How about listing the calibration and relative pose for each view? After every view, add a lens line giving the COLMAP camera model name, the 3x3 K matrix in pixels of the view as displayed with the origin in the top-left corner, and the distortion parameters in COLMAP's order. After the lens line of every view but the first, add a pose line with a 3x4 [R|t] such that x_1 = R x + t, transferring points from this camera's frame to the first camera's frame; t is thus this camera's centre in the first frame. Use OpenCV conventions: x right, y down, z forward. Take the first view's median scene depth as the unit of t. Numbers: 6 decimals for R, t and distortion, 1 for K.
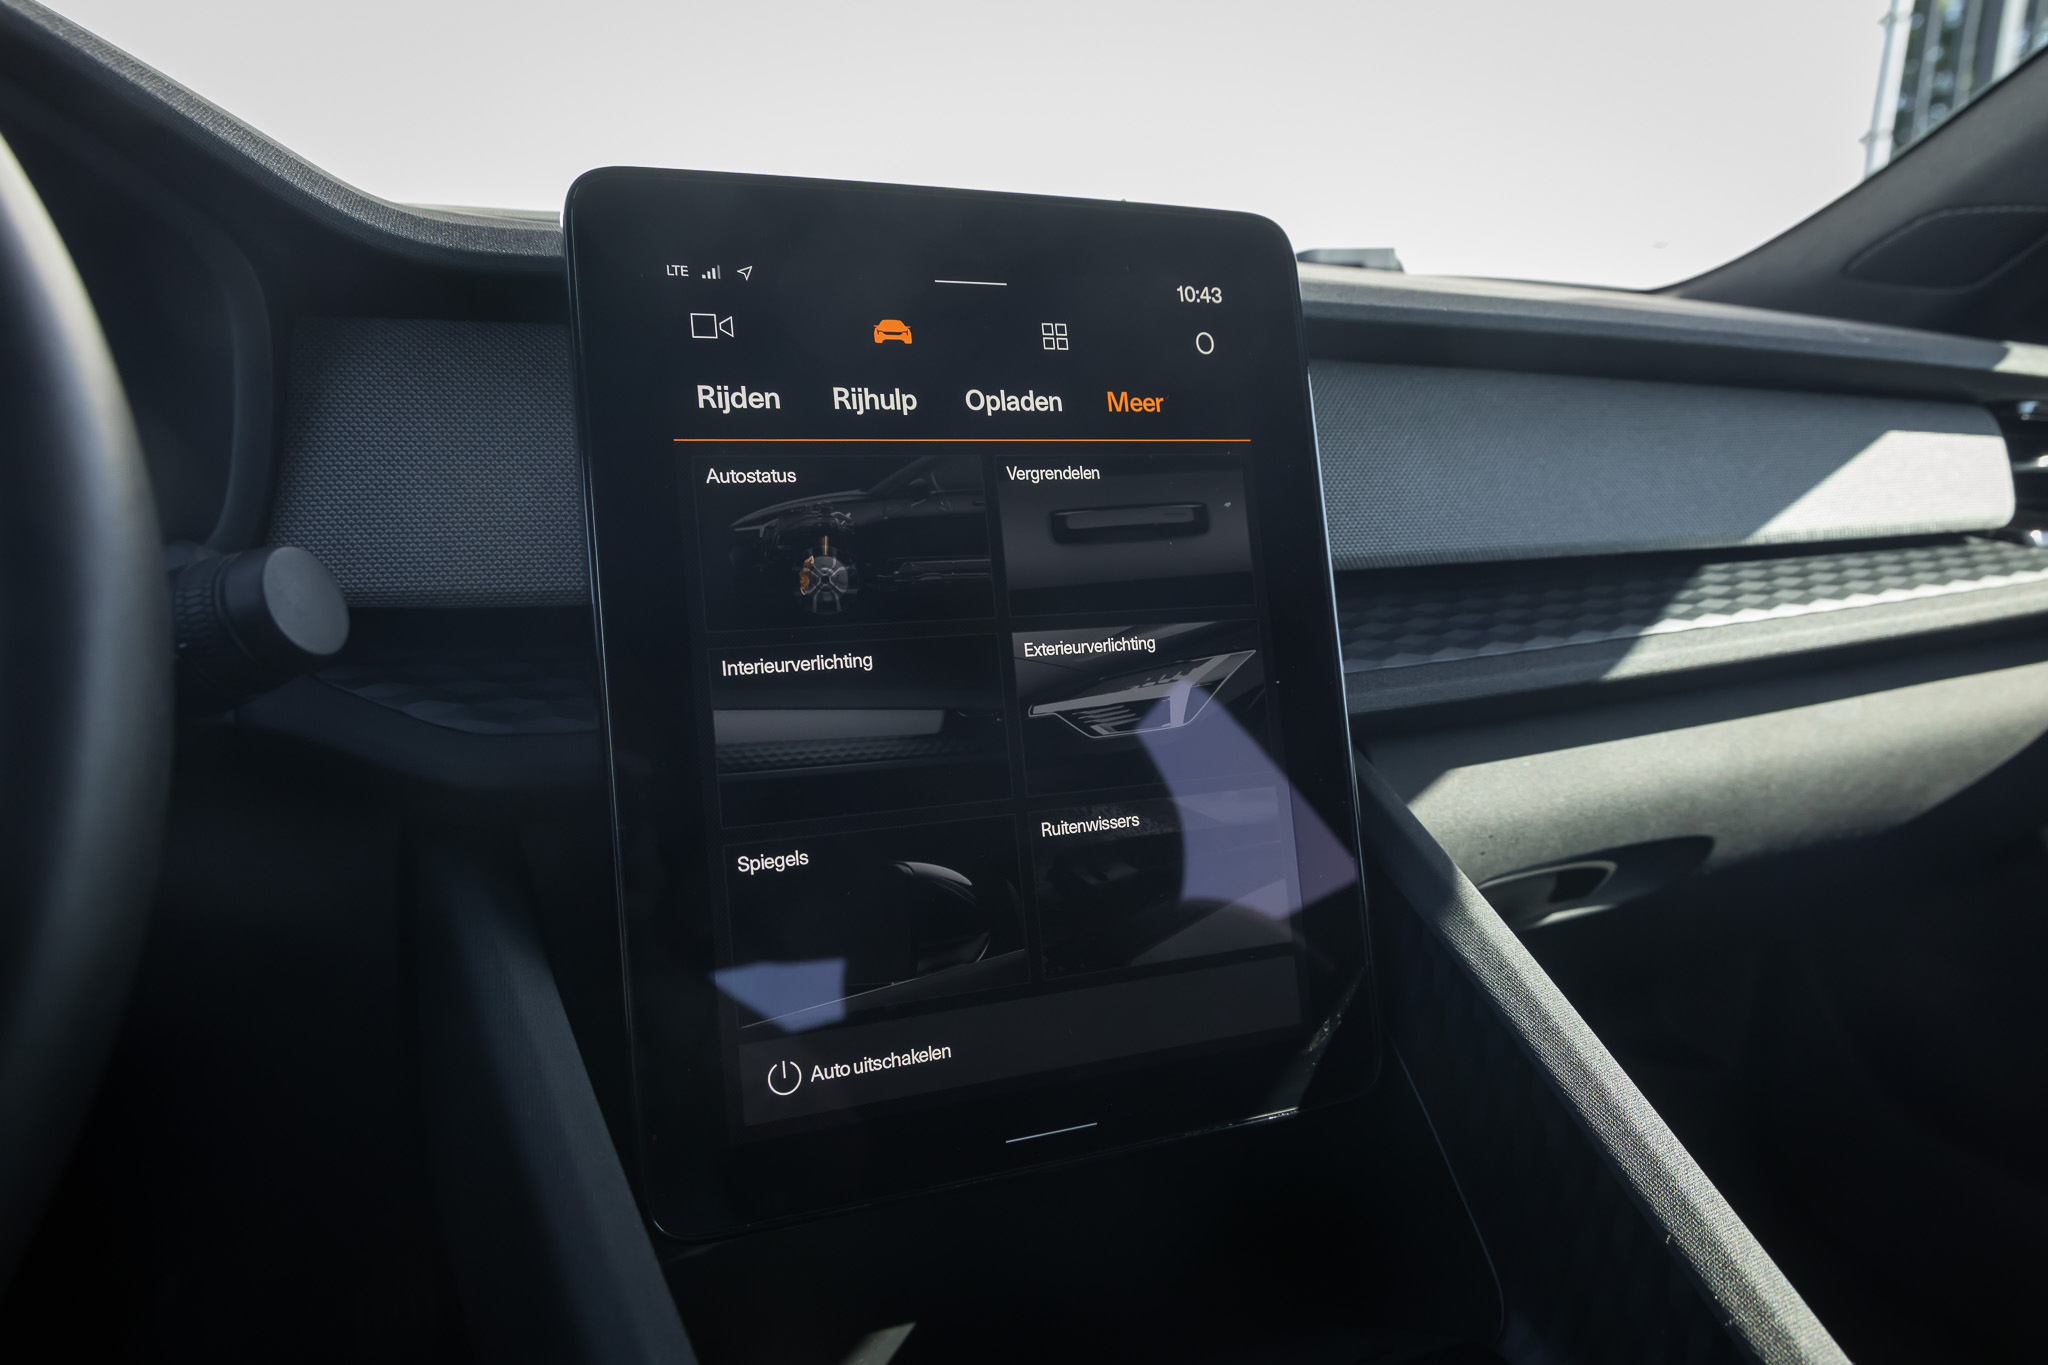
lens RADIAL K [[1361.1, 0, 1029.7], [0, 1361.1, 684.3], [0, 0, 1]] dist [0.003435, 0.012284]
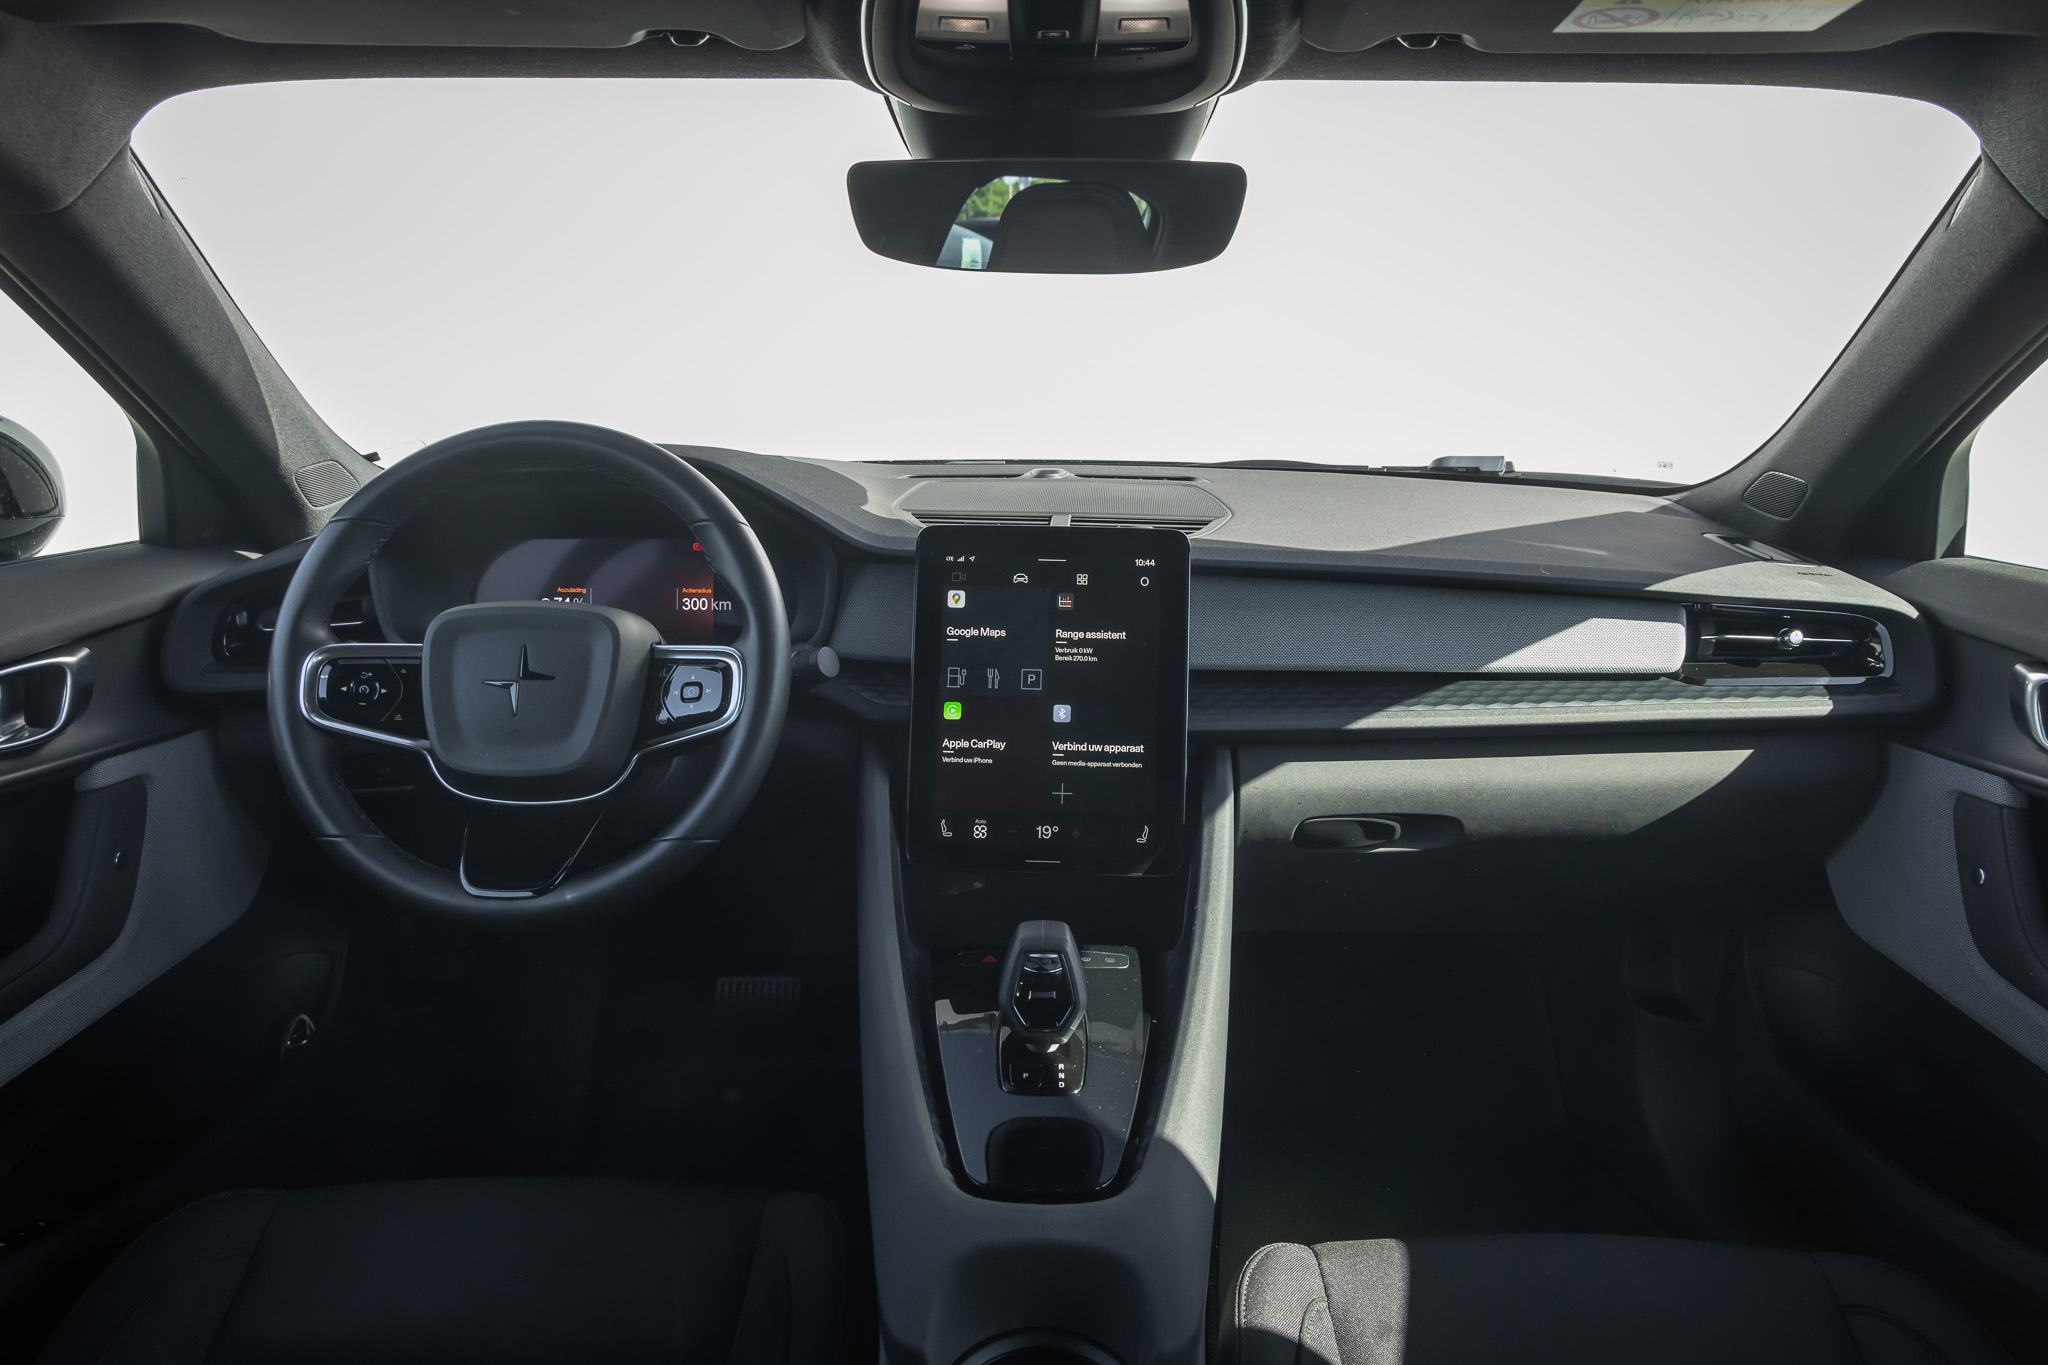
lens RADIAL K [[1361.1, 0, 1009.7], [0, 1361.1, 677.4], [0, 0, 1]] dist [0.003435, 0.012284]
pose [[0.896877, 0.084794, -0.434075, 1.043222], [-0.090645, 0.995857, 0.007246, -0.062770], [0.432891, 0.032848, 0.900847, -1.451597]]
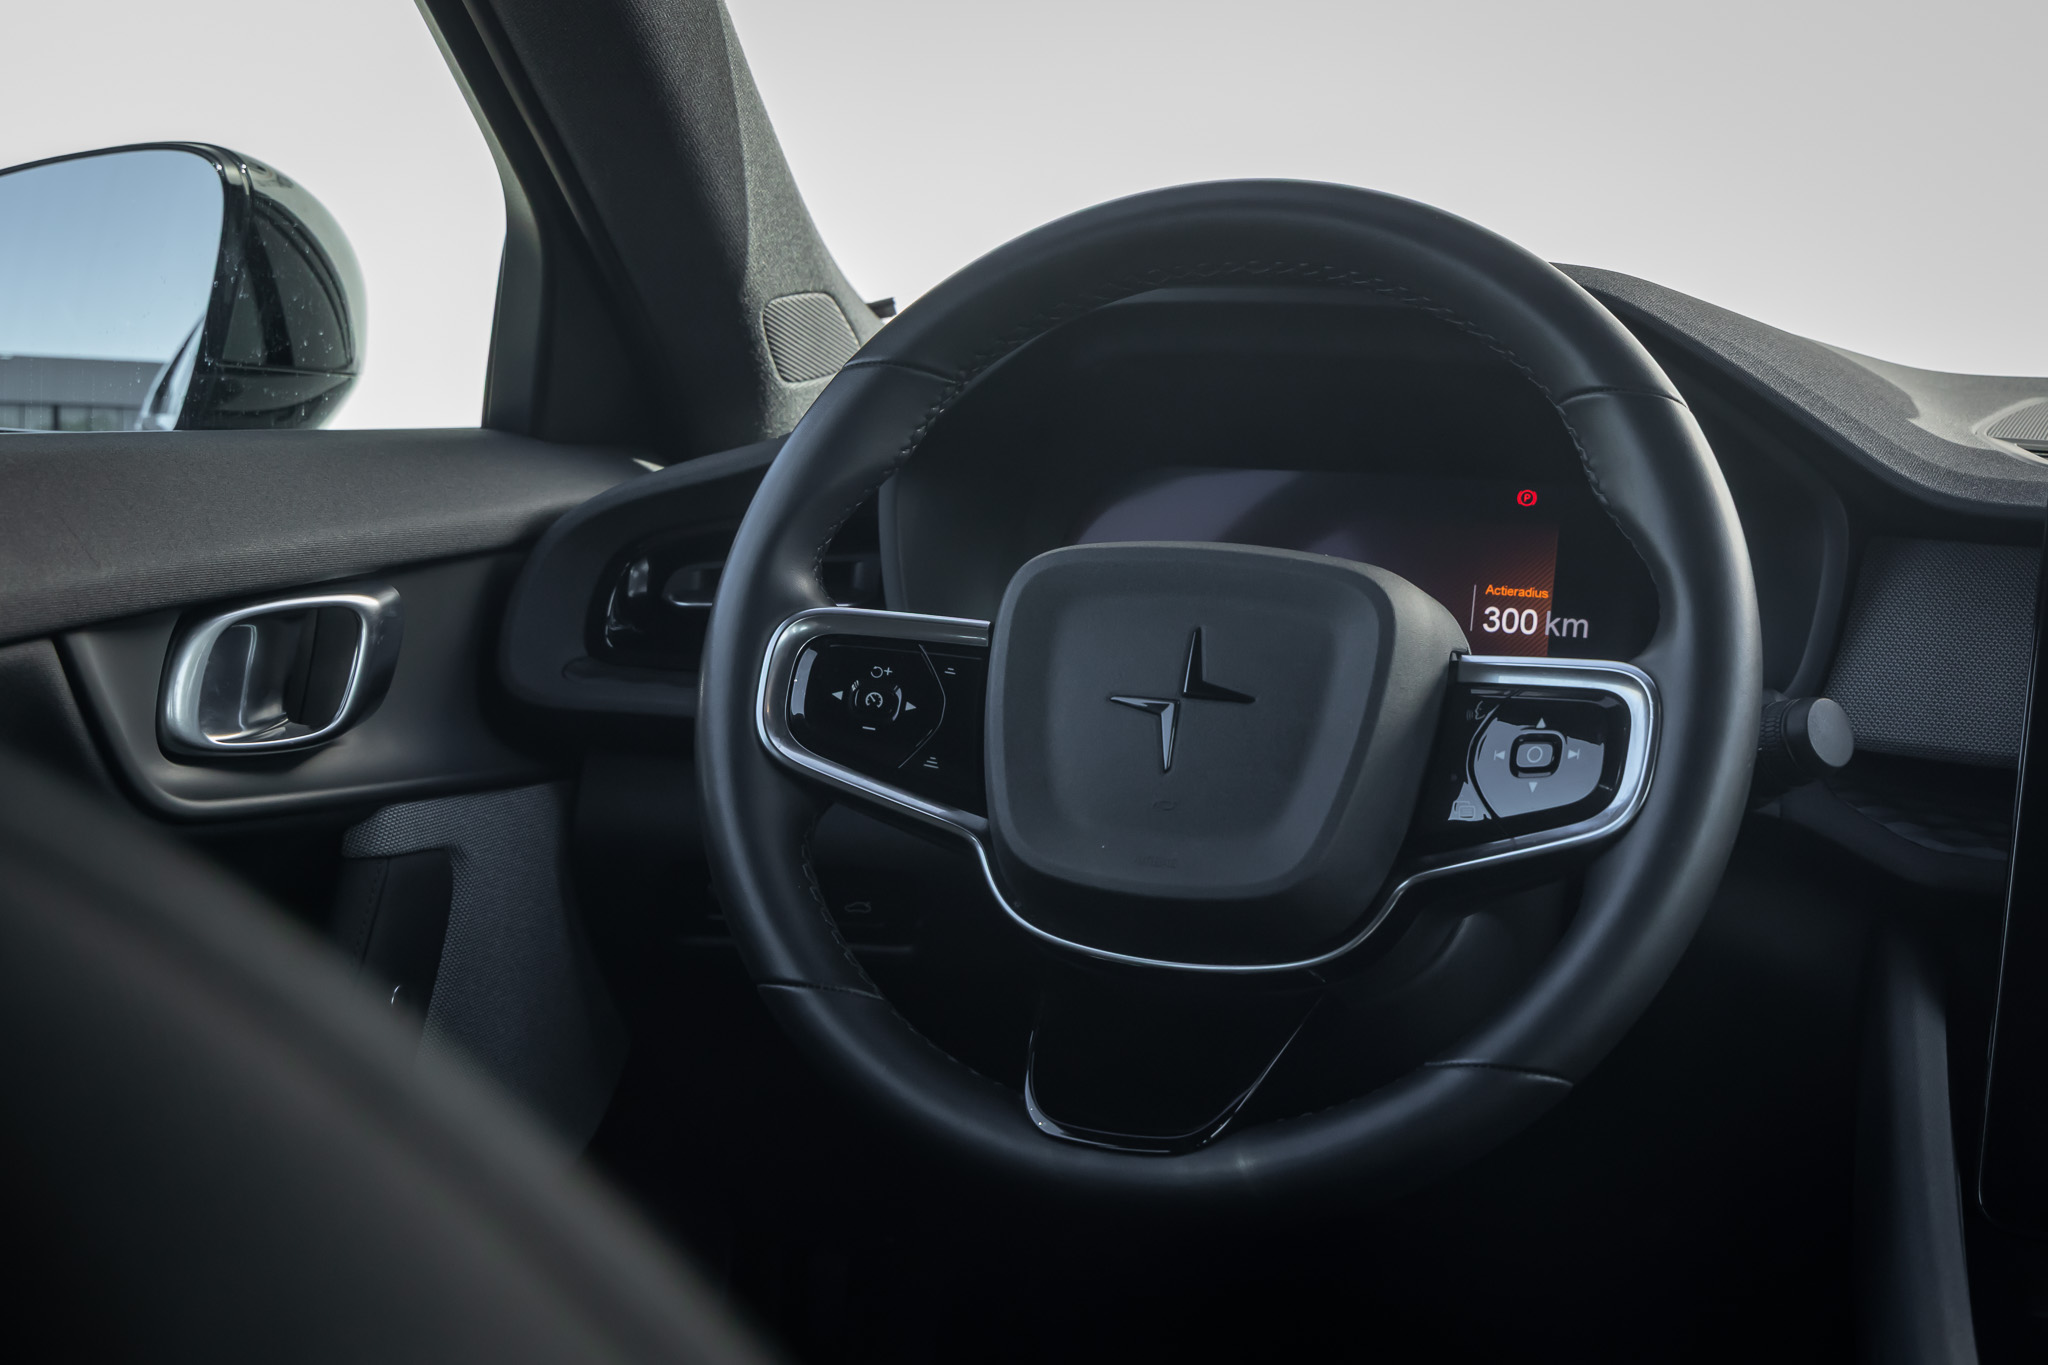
lens RADIAL K [[2974.6, 0, 1036.0], [0, 2974.6, 672.6], [0, 0, 1]] dist [-0.006407, 0.000000]
pose [[0.699497, 0.095036, -0.708288, 0.914724], [-0.185887, 0.981198, -0.051926, 0.159261], [0.690036, 0.167984, 0.704011, -1.508223]]
